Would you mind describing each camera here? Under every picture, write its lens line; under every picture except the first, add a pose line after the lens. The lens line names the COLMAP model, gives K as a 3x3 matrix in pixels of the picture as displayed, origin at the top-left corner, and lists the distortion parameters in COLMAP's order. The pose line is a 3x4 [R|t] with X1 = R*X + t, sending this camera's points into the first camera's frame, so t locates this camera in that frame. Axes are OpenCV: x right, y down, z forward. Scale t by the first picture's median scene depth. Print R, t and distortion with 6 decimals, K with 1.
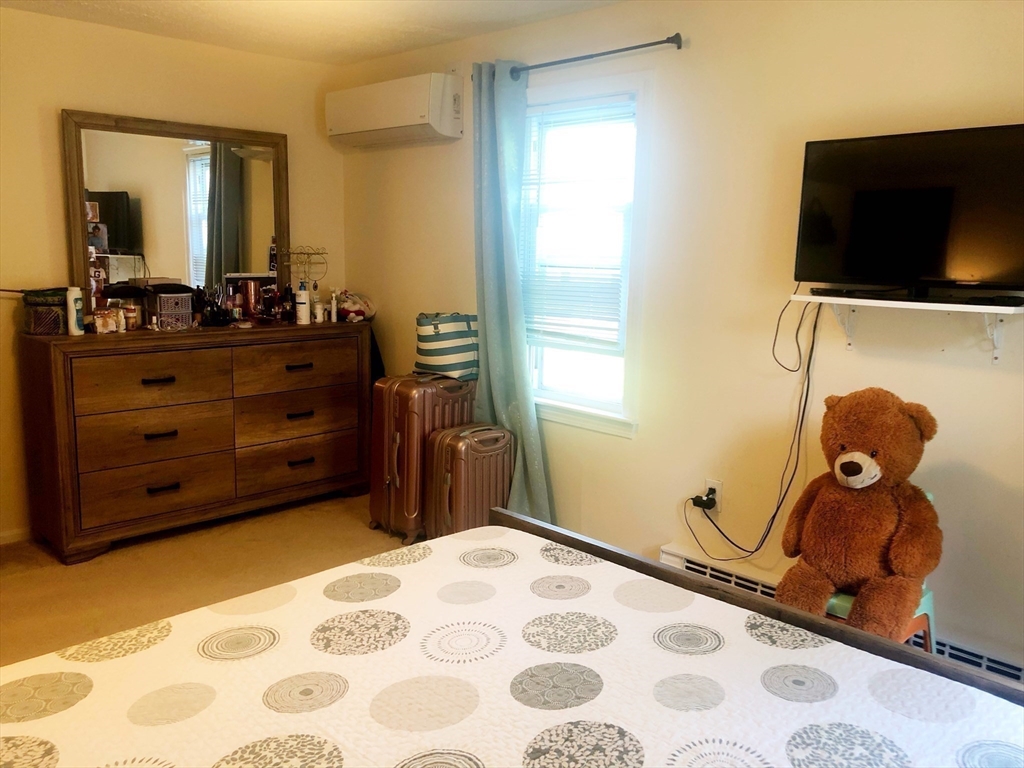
lens RADIAL K [[843.9, 0, 512.0], [0, 843.9, 384.0], [0, 0, 1]] dist [0.112877, -0.211154]
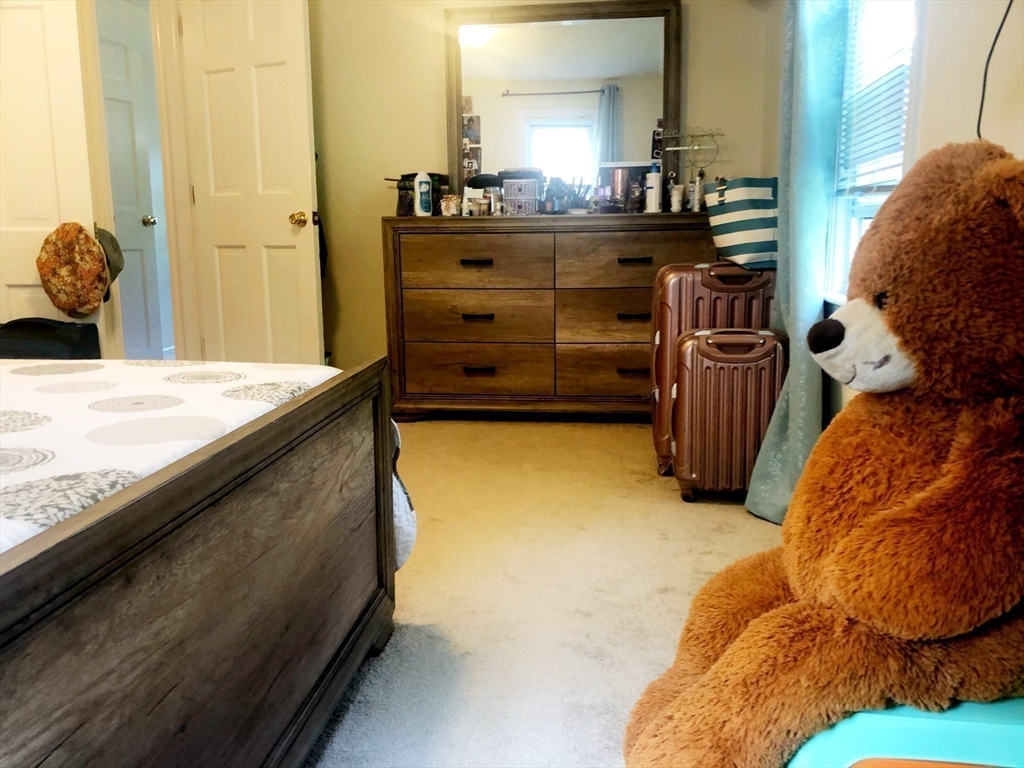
lens RADIAL K [[843.9, 0, 512.0], [0, 843.9, 384.0], [0, 0, 1]] dist [0.112877, -0.211154]
pose [[0.623245, 0.113221, -0.773787, 0.395423], [-0.103254, 0.992715, 0.062089, 0.070796], [0.775180, 0.041200, 0.630396, 0.388418]]
